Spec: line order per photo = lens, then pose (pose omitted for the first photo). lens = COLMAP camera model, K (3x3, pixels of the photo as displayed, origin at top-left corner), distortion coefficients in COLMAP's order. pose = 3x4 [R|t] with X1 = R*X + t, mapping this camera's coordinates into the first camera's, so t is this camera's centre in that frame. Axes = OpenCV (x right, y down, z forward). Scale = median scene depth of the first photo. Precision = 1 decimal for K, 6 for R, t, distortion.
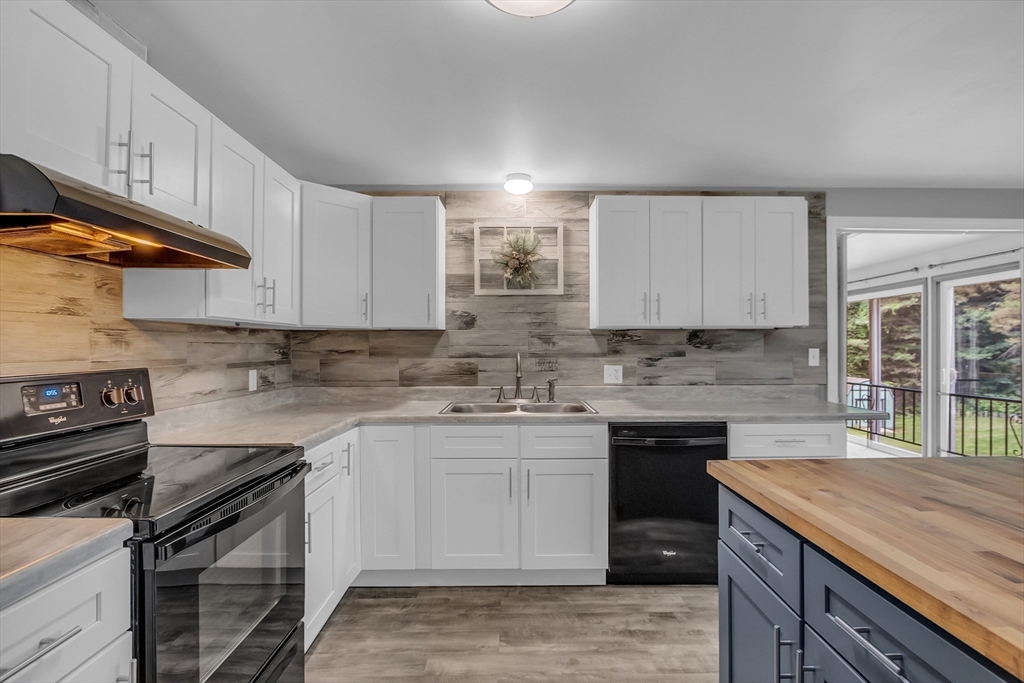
lens RADIAL K [[492.2, 0, 527.9], [0, 492.2, 346.6], [0, 0, 1]] dist [-0.018688, 0.001191]
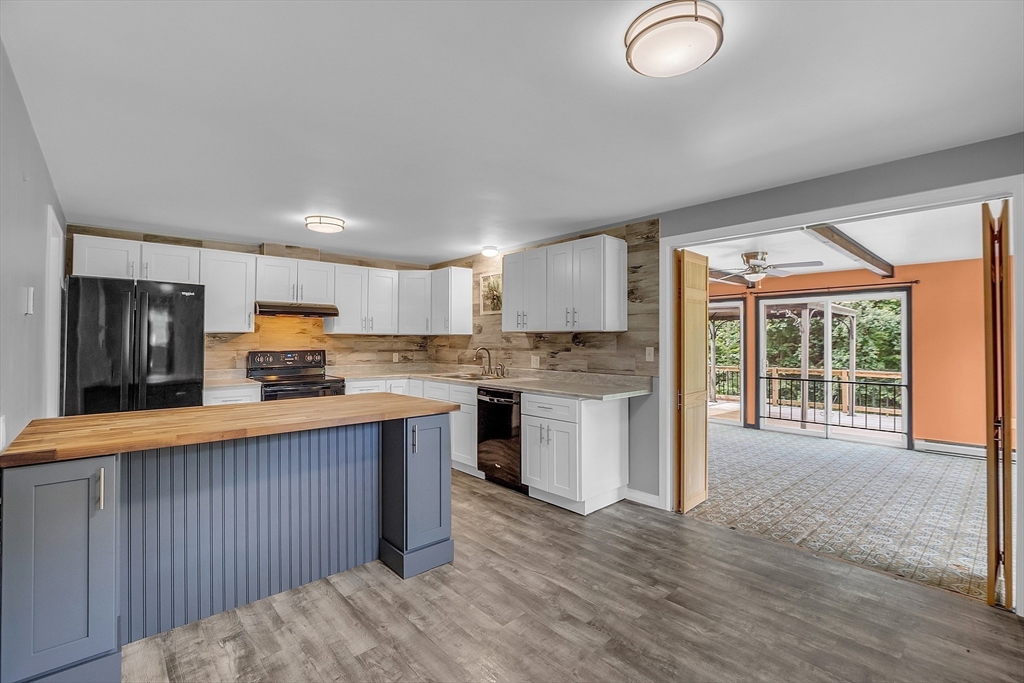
lens RADIAL K [[460.4, 0, 525.4], [0, 460.4, 334.2], [0, 0, 1]] dist [-0.019209, 0.002660]
pose [[0.674136, -0.008067, -0.738563, 1.239945], [-0.004330, 0.999880, -0.014873, -0.010067], [0.738595, 0.013225, 0.674020, -0.012947]]
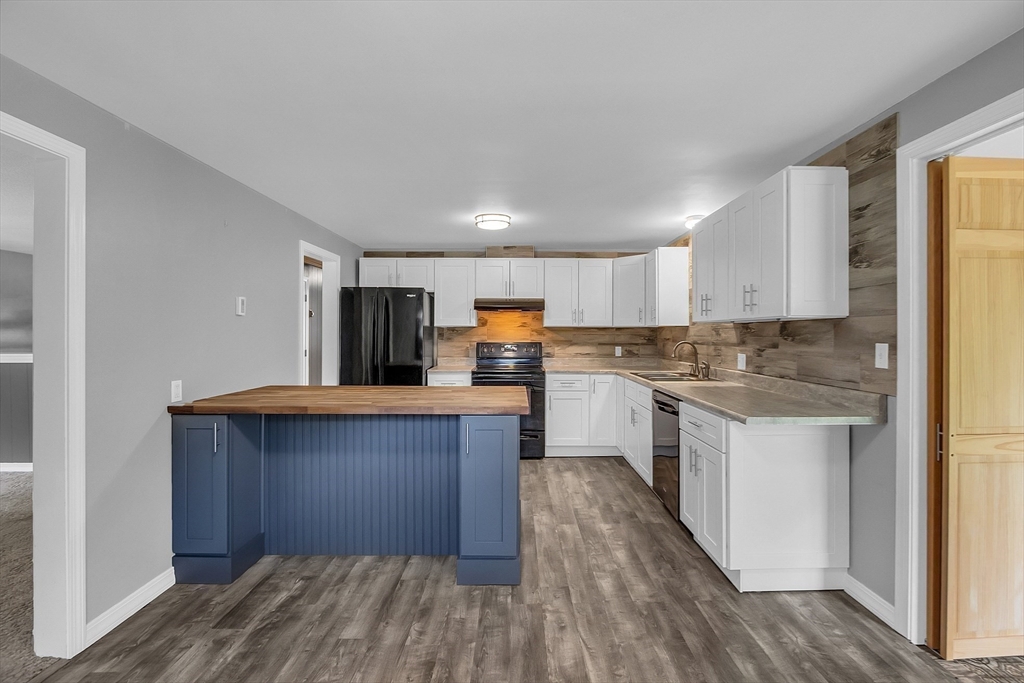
lens RADIAL K [[460.4, 0, 516.7], [0, 460.4, 332.5], [0, 0, 1]] dist [-0.019209, 0.002660]
pose [[-0.010156, -0.001410, -0.999947, 1.257992], [-0.004367, 0.999990, -0.001365, -0.008664], [0.999939, 0.004353, -0.010162, 0.484108]]
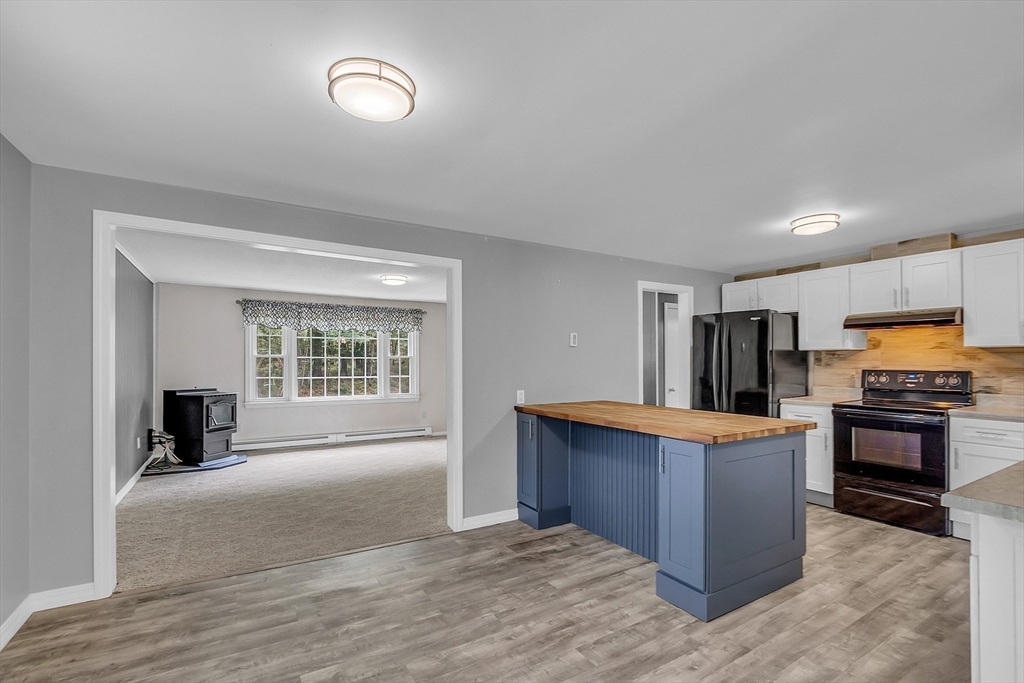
lens RADIAL K [[460.4, 0, 511.0], [0, 460.4, 360.1], [0, 0, 1]] dist [-0.019209, 0.002660]
pose [[-0.861174, 0.006349, -0.508271, 1.129886], [0.003906, 0.999975, 0.005873, -0.013041], [0.508296, 0.003072, -0.861177, 0.949866]]
